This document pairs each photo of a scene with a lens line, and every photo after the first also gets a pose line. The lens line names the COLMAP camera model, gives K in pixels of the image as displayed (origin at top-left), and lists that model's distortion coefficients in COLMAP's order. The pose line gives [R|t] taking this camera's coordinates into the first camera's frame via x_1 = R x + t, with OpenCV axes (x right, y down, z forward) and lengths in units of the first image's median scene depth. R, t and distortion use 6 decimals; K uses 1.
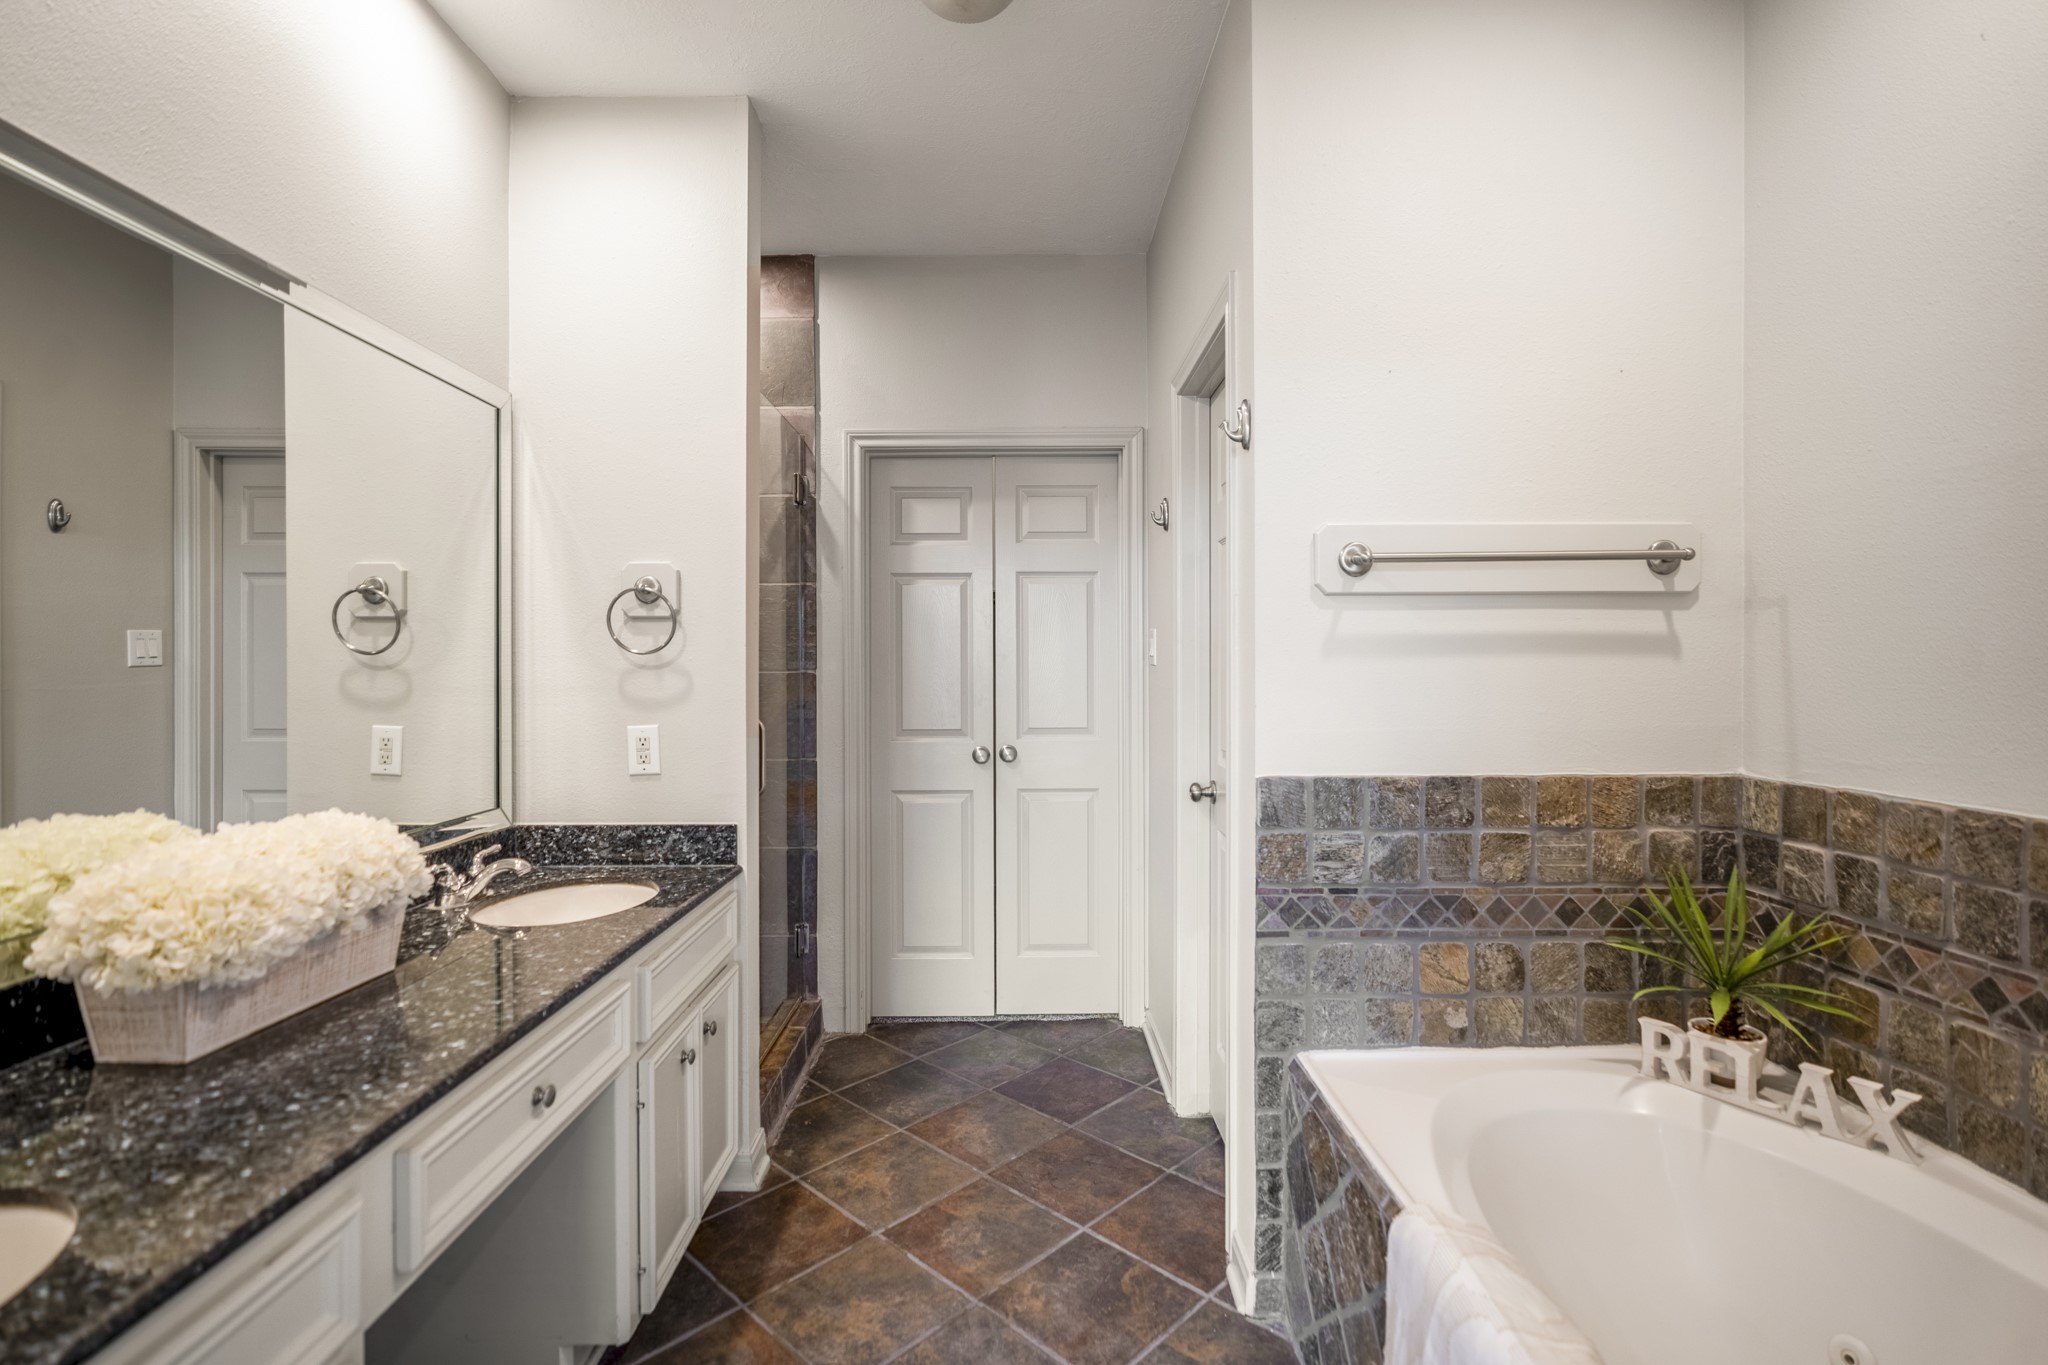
lens RADIAL K [[961.7, 0, 1024.4], [0, 961.7, 668.9], [0, 0, 1]] dist [-0.000117, 0.000207]
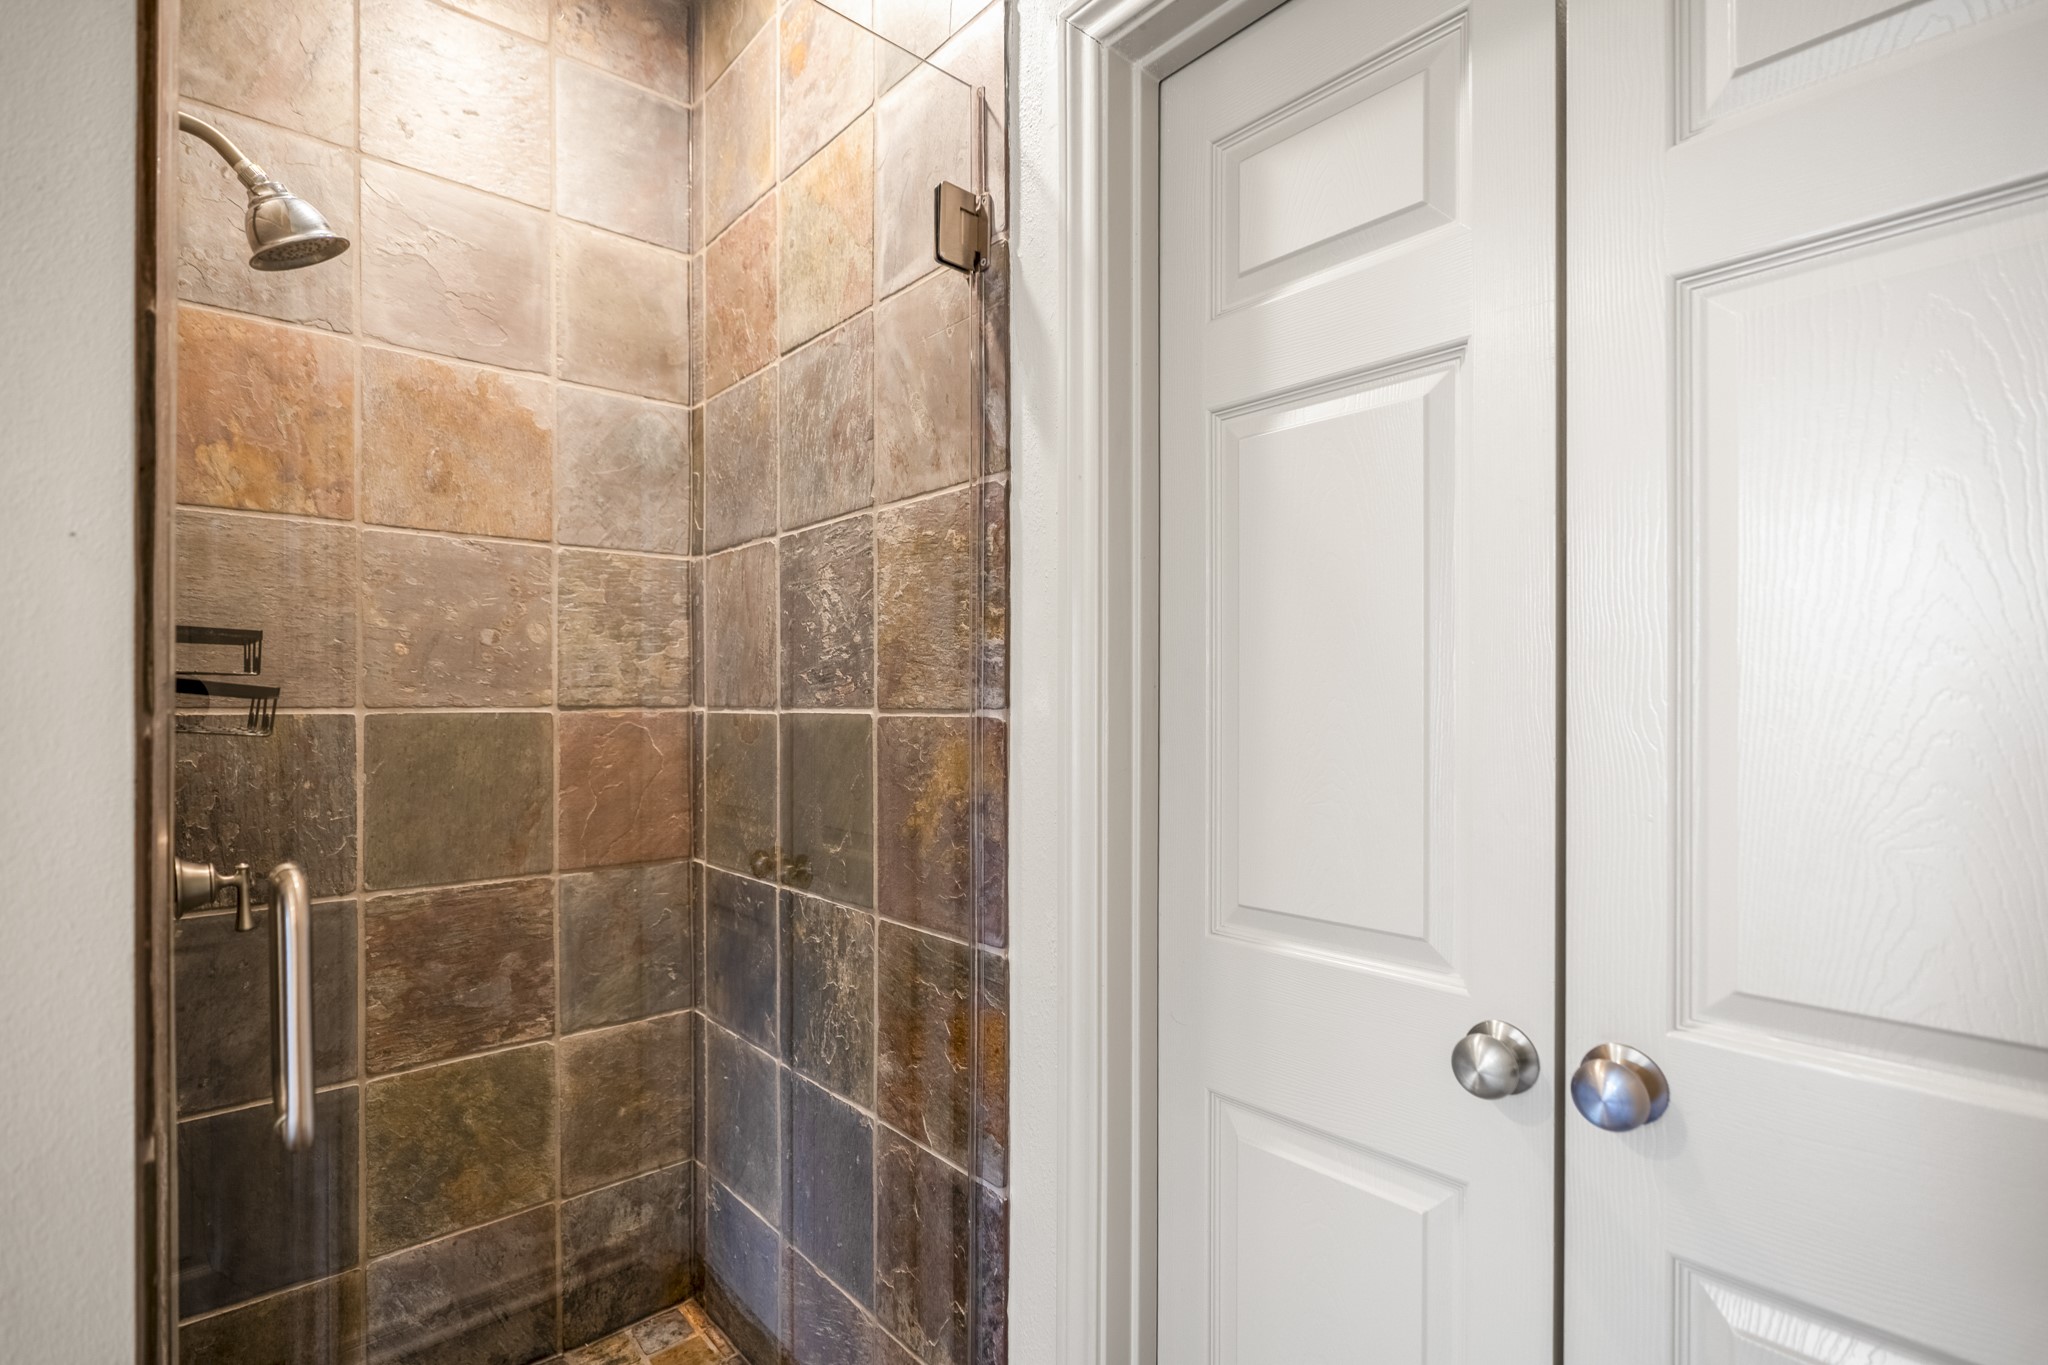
lens RADIAL K [[947.2, 0, 1019.3], [0, 947.2, 703.8], [0, 0, 1]] dist [-0.003671, 0.001201]
pose [[0.660916, 0.004349, -0.750447, 0.061028], [-0.002158, 0.999990, 0.003895, -0.003006], [0.750456, -0.000955, 0.660919, 0.801860]]
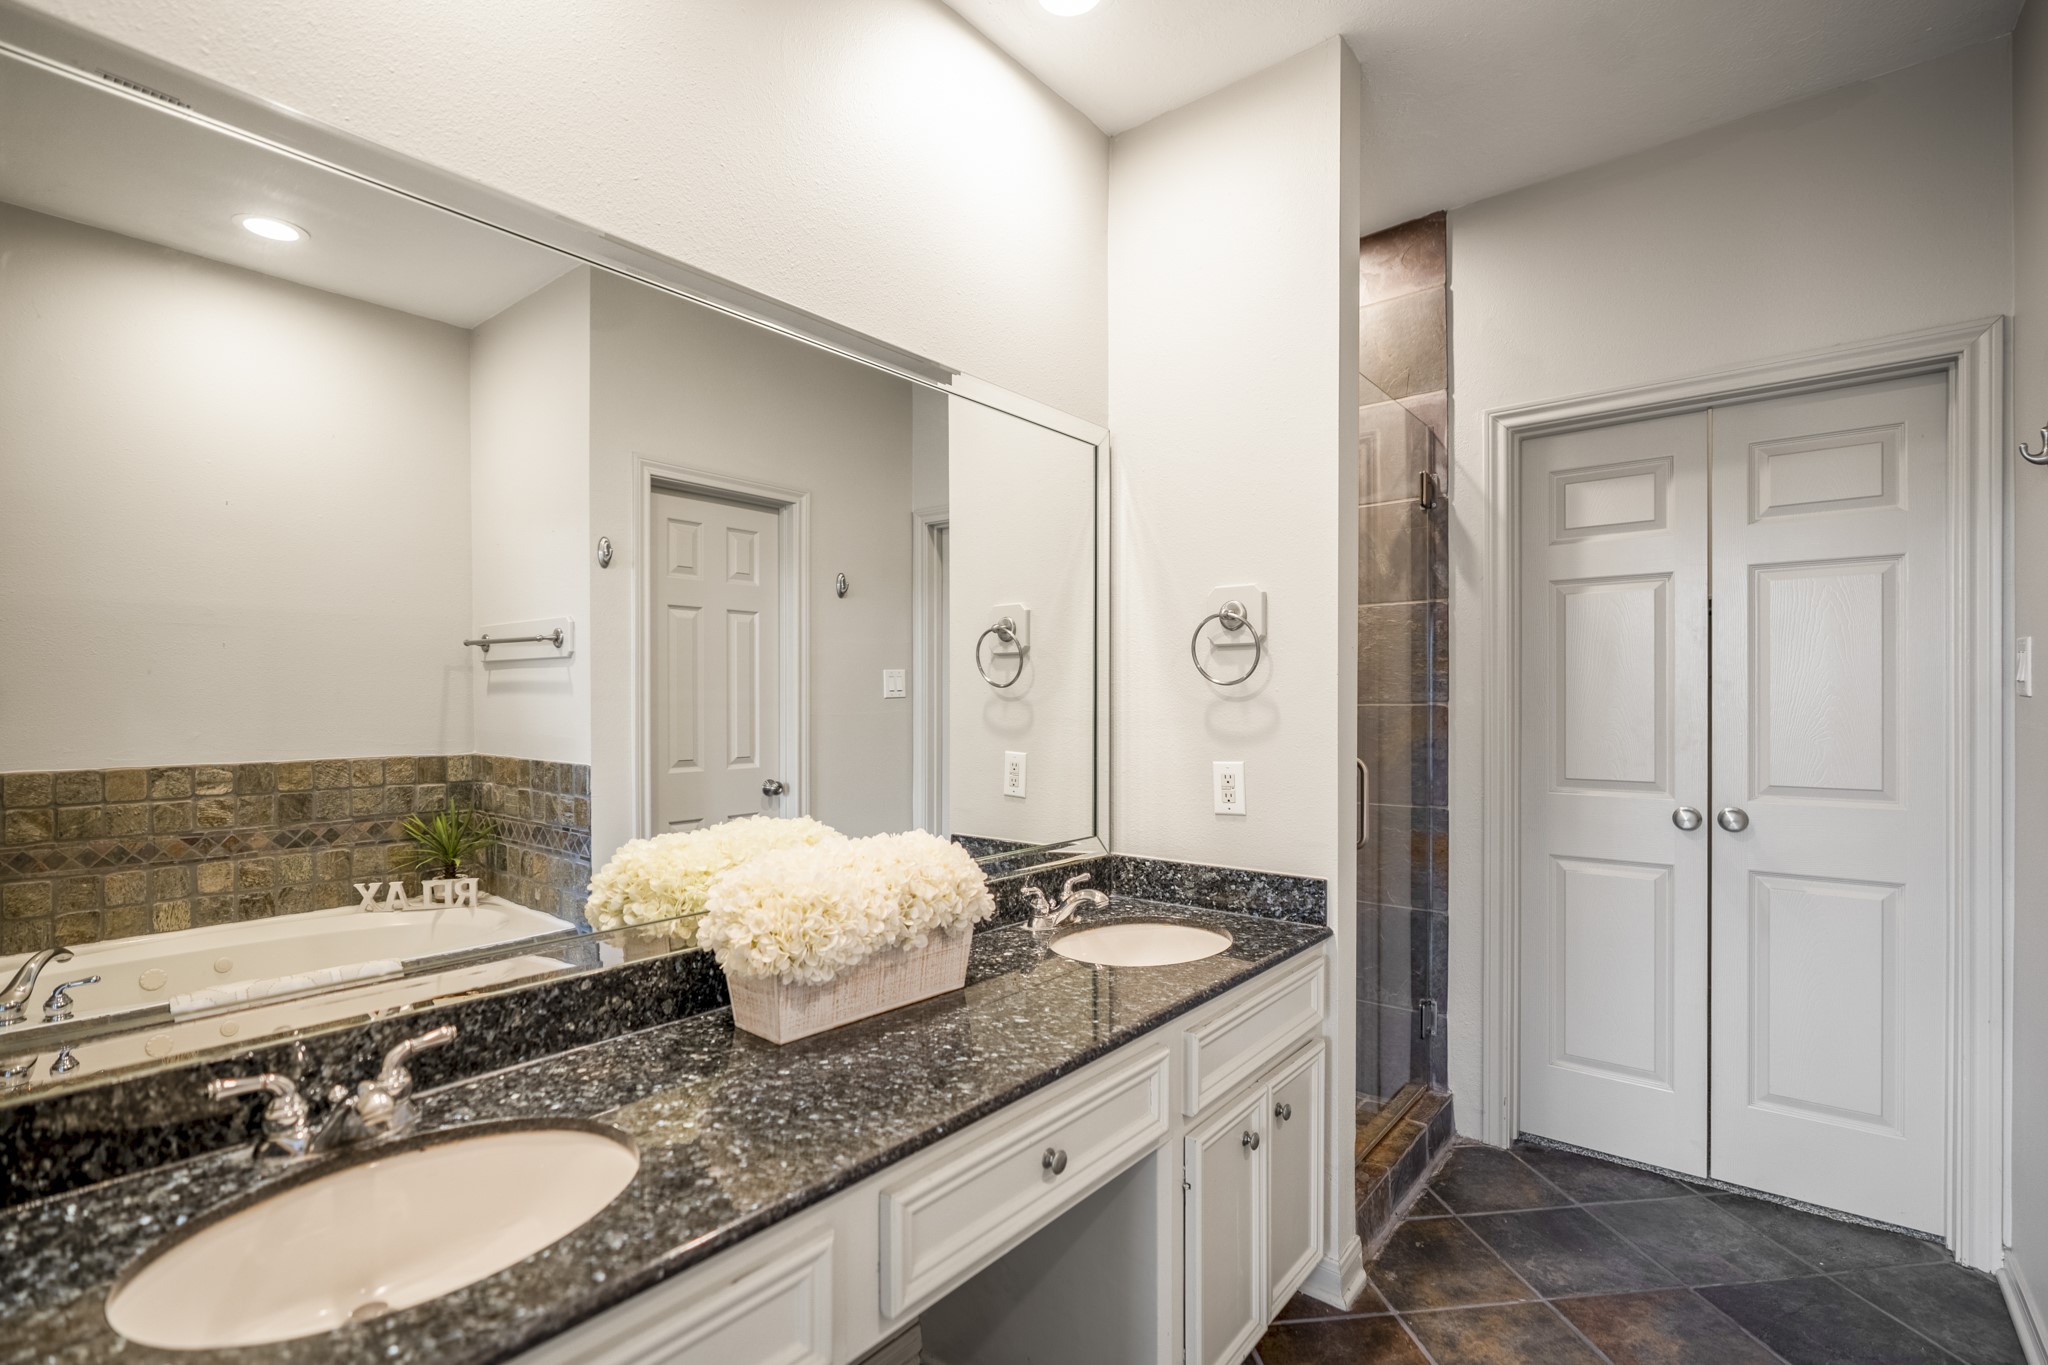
lens RADIAL K [[947.2, 0, 1019.3], [0, 947.2, 703.8], [0, 0, 1]] dist [-0.003671, 0.001201]
pose [[0.768677, 0.003773, -0.639626, 0.026726], [-0.001600, 0.999991, 0.003976, -0.000367], [0.639635, -0.002033, 0.768676, 0.127975]]
